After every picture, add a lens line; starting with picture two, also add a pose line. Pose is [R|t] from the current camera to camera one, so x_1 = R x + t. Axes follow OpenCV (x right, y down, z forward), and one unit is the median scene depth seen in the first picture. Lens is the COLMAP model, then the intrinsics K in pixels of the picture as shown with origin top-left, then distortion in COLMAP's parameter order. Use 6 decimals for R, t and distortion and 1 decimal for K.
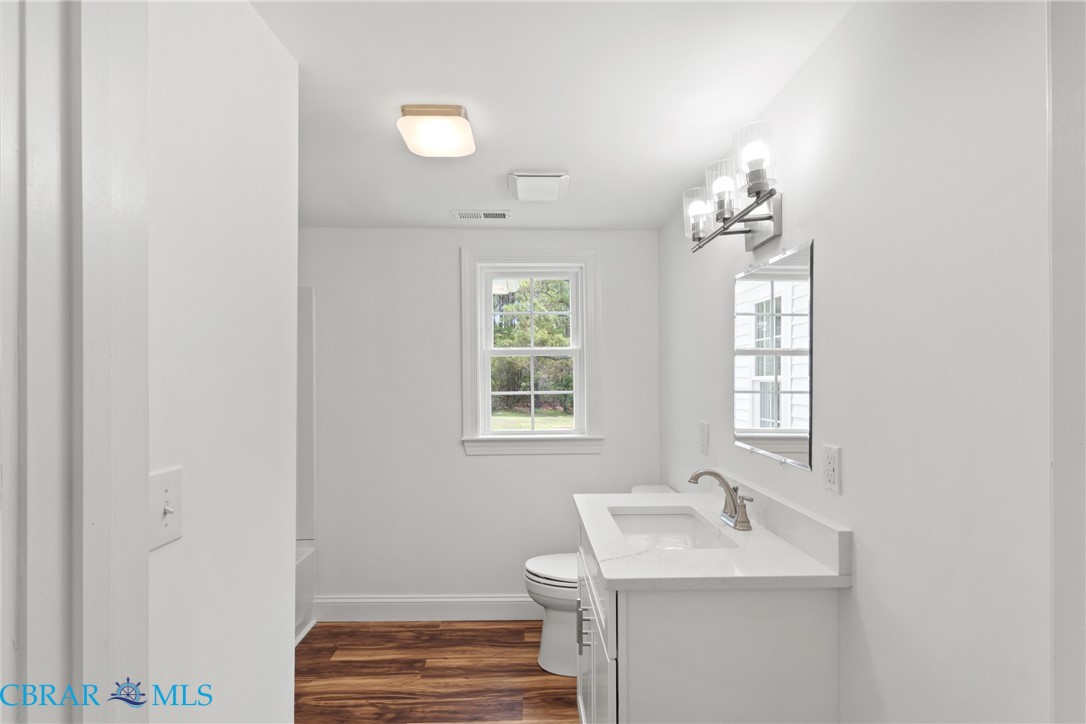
lens RADIAL K [[504.6, 0, 541.1], [0, 504.6, 370.8], [0, 0, 1]] dist [0.003351, 0.000349]
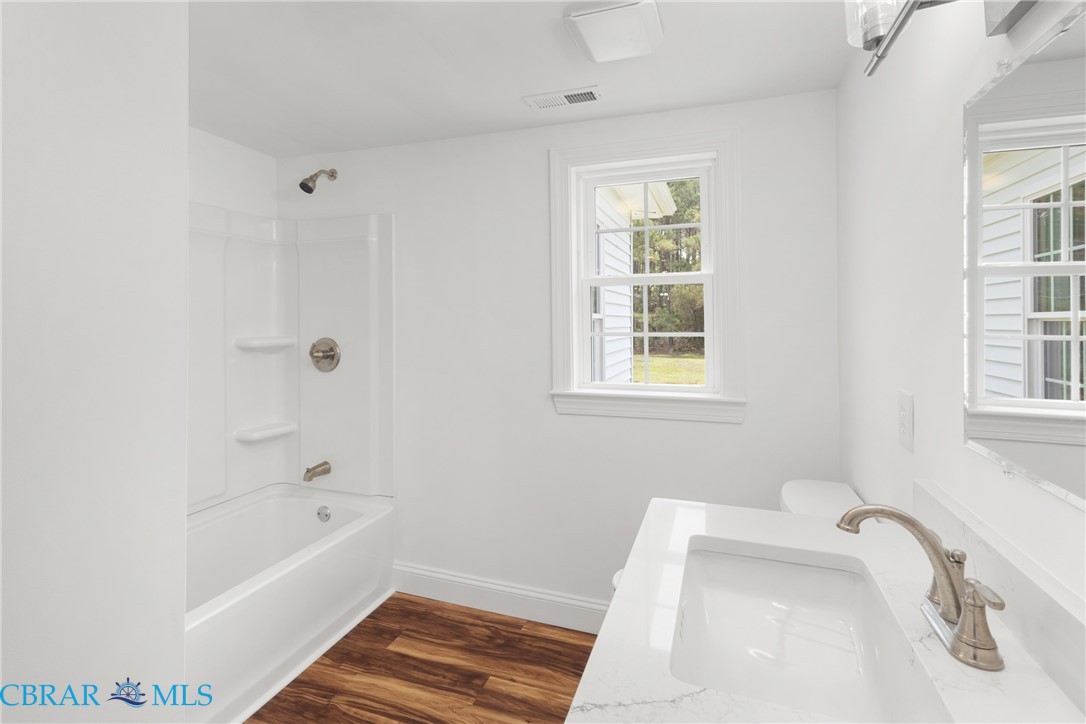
lens RADIAL K [[504.6, 0, 548.4], [0, 504.6, 309.1], [0, 0, 1]] dist [0.003351, 0.000349]
pose [[0.932235, -0.006896, -0.361787, 0.135245], [0.005981, 0.999975, -0.003650, 0.009260], [0.361803, 0.001239, 0.932254, 0.290096]]
